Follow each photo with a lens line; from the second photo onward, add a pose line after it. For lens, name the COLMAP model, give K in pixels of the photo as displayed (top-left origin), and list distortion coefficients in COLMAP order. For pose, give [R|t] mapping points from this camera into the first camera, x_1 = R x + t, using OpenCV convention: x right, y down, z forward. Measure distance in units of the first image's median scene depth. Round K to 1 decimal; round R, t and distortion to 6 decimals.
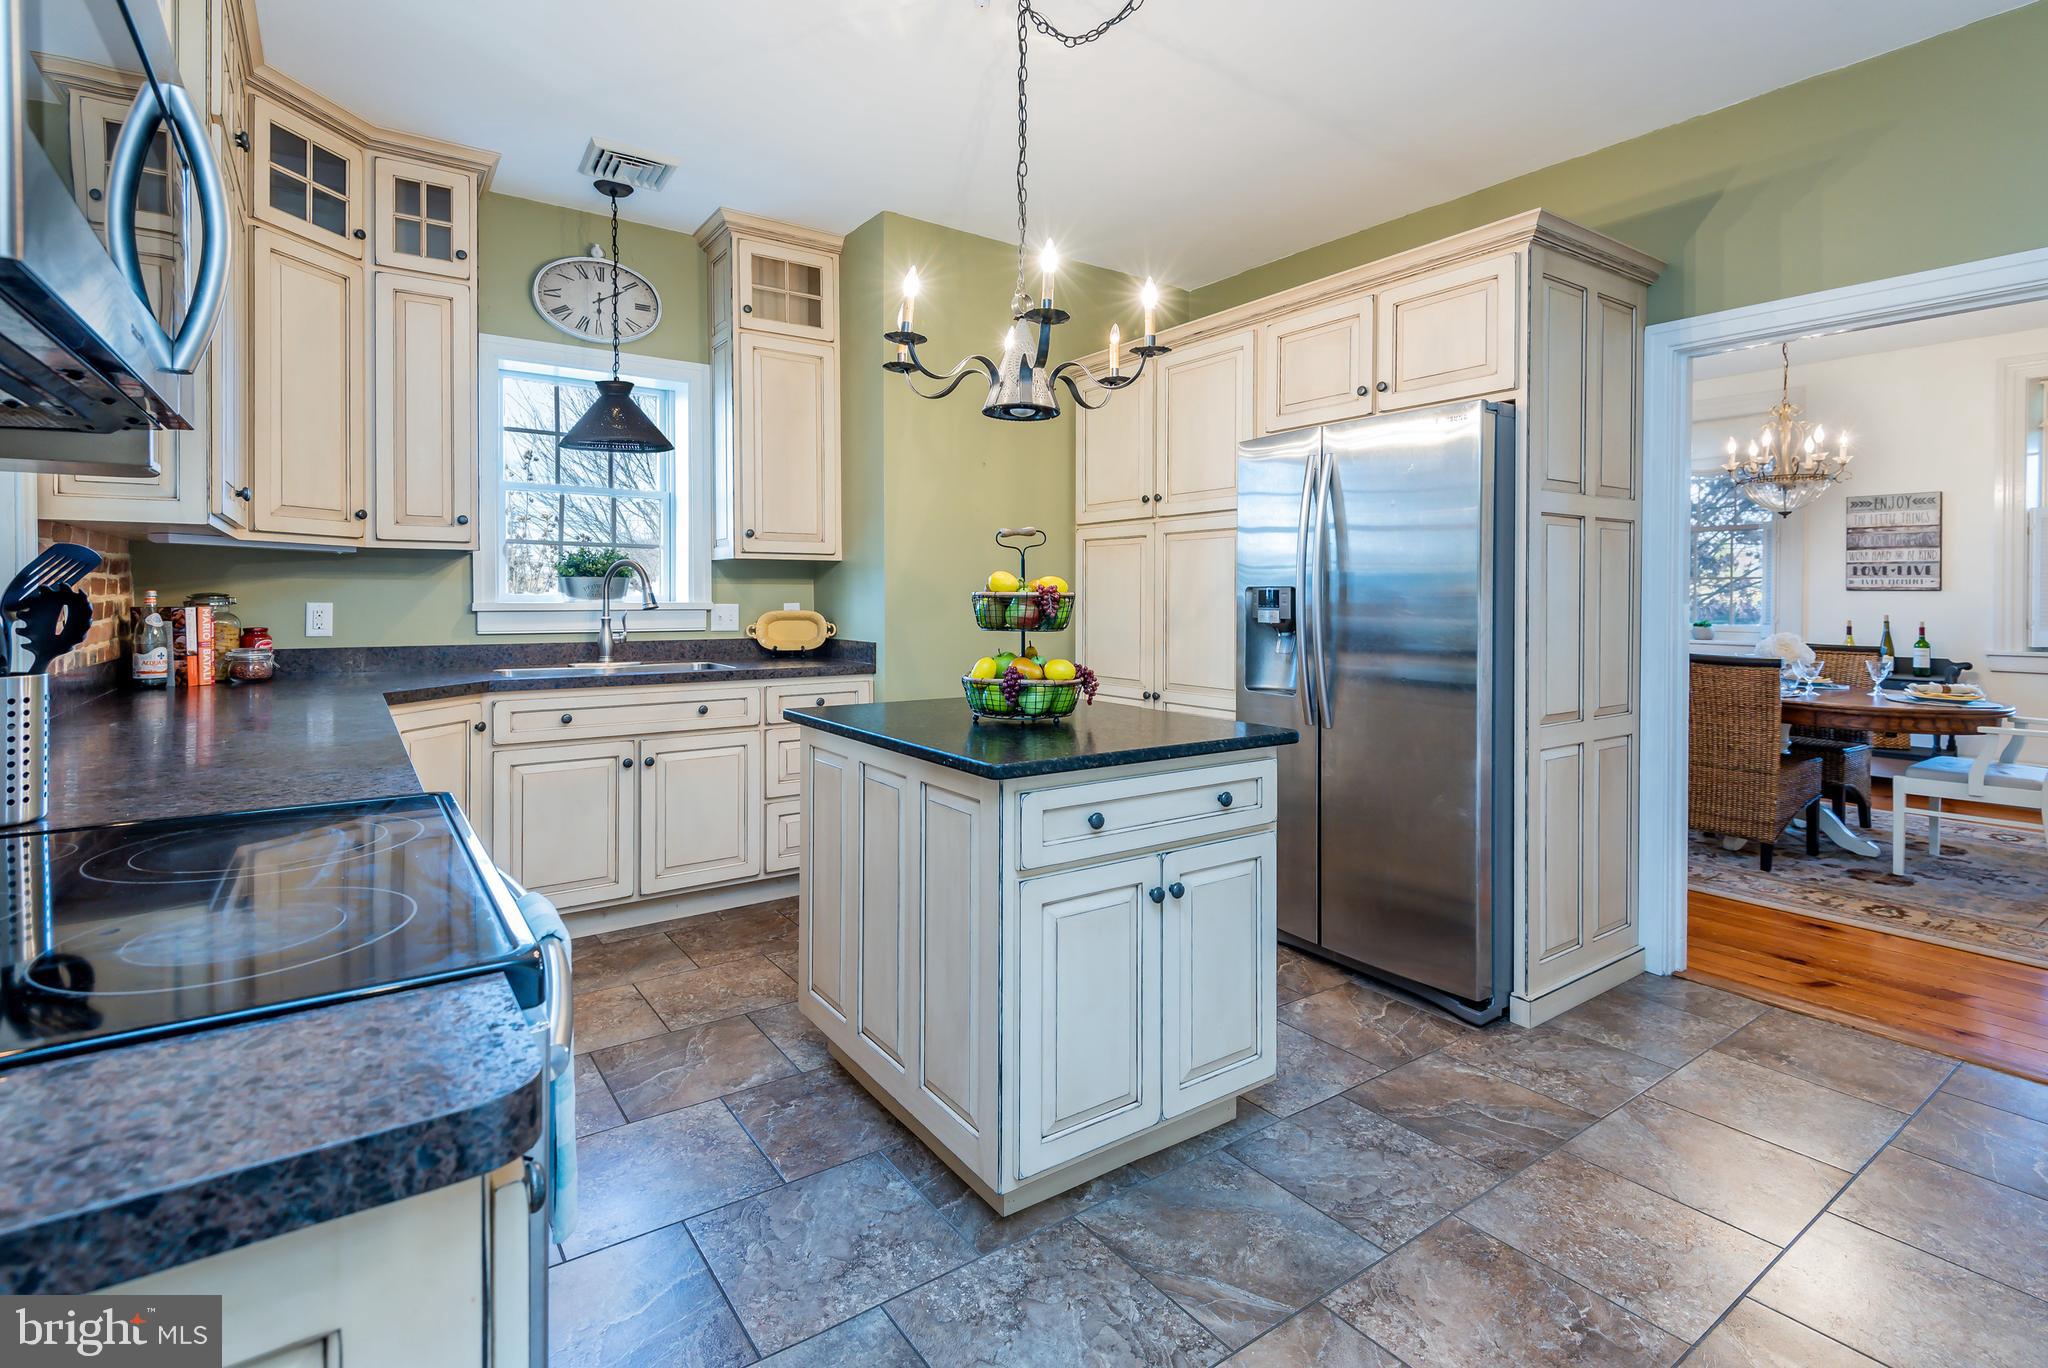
lens RADIAL K [[978.3, 0, 1023.5], [0, 978.3, 592.9], [0, 0, 1]] dist [0.000841, 0.000189]
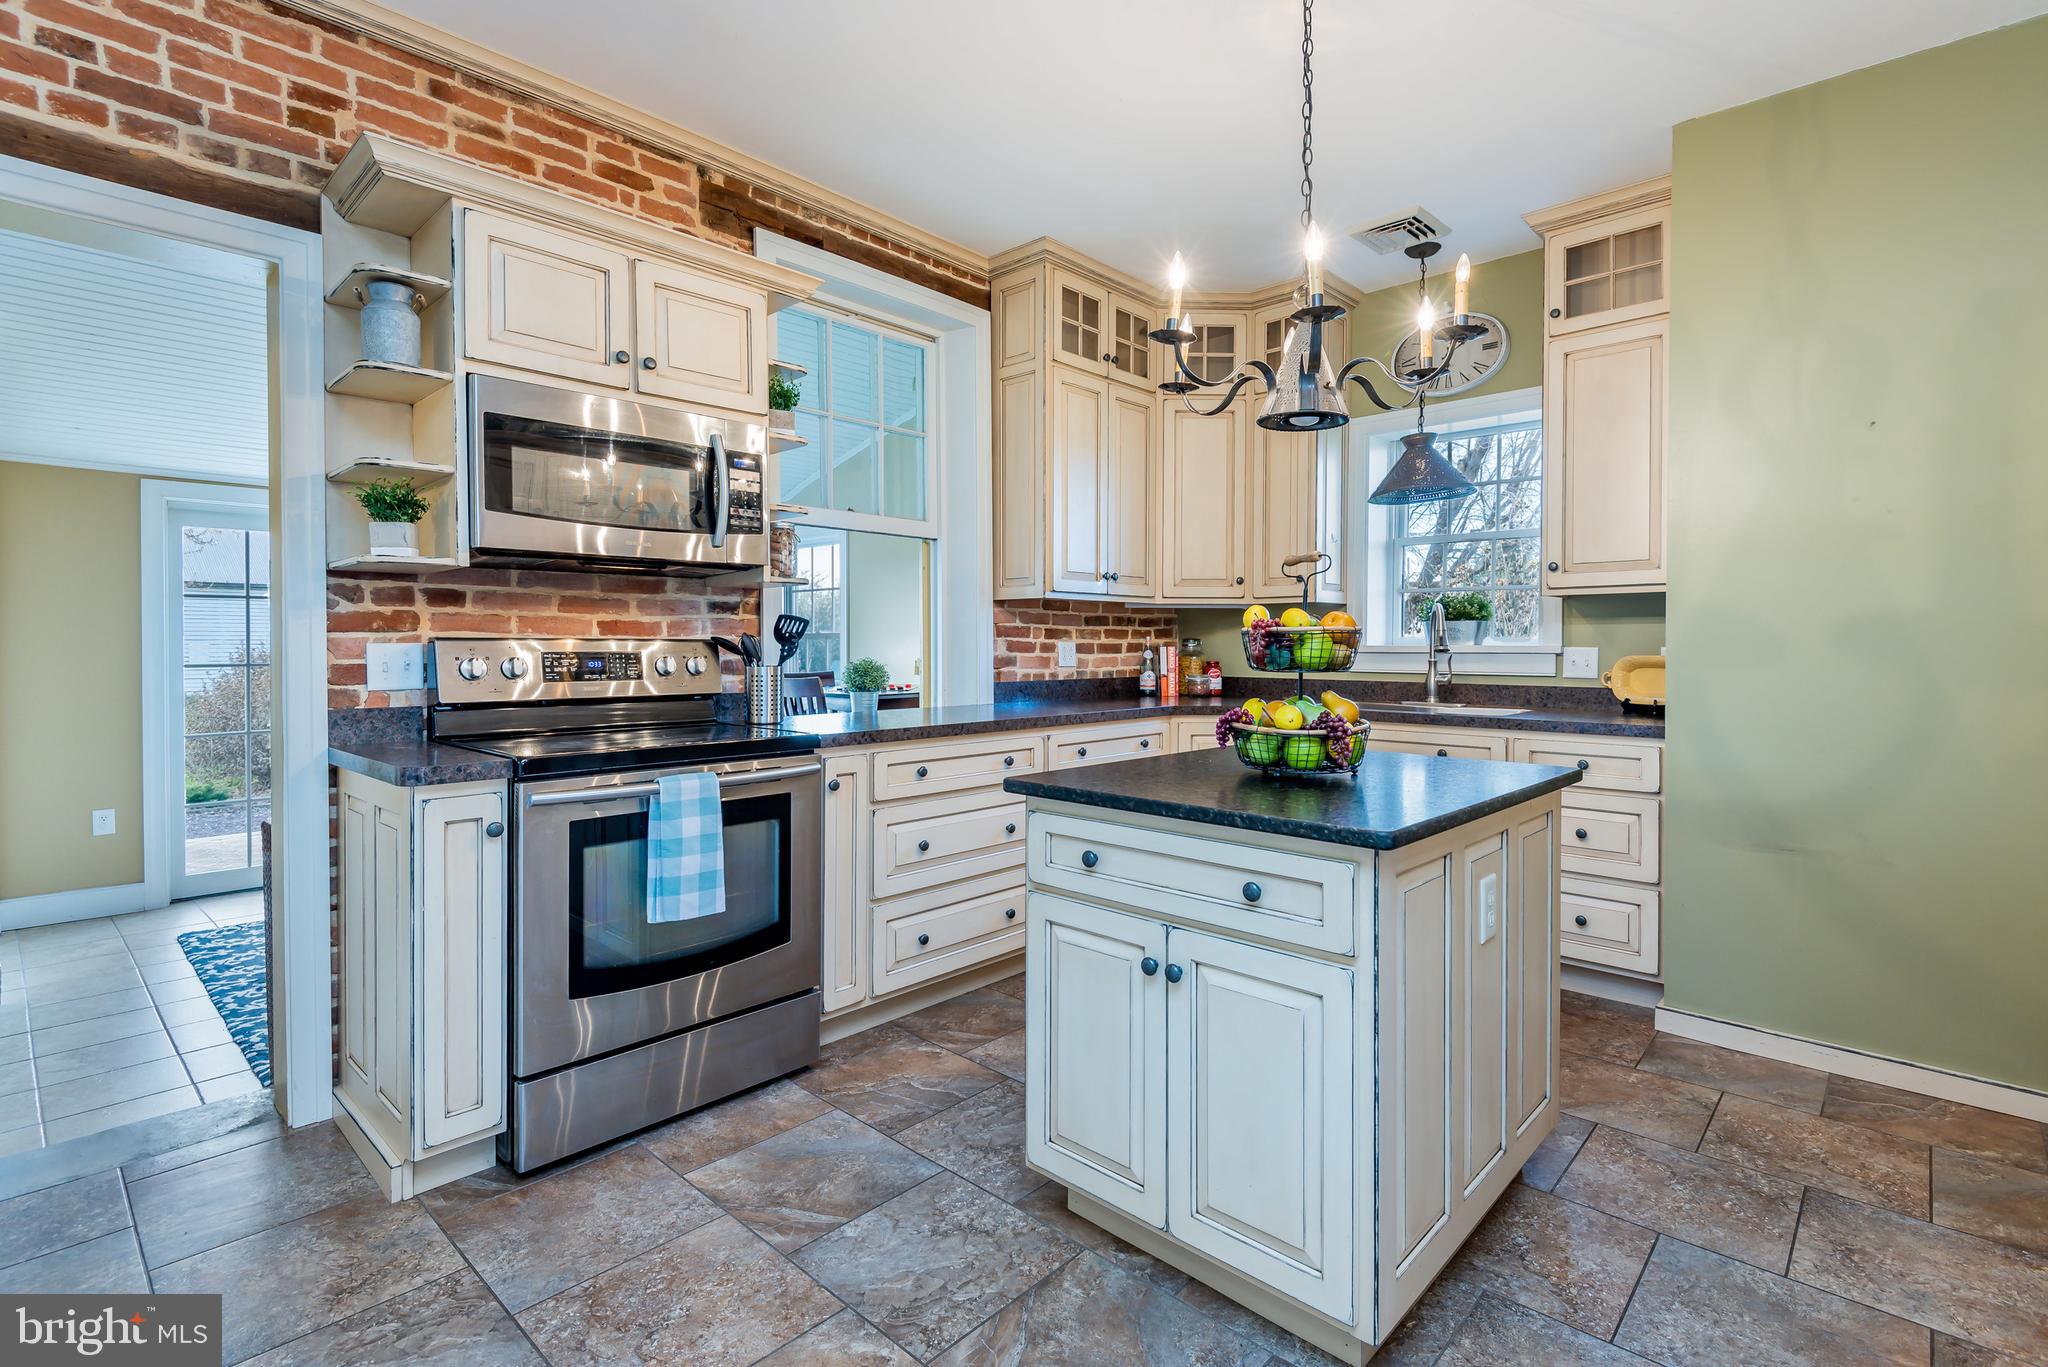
lens RADIAL K [[957.3, 0, 1017.2], [0, 957.3, 641.3], [0, 0, 1]] dist [0.015715, -0.000283]
pose [[0.198873, -0.003279, -0.980020, 0.791405], [0.003490, 0.999990, -0.002637, 0.010948], [0.980019, -0.002896, 0.198882, 0.574985]]
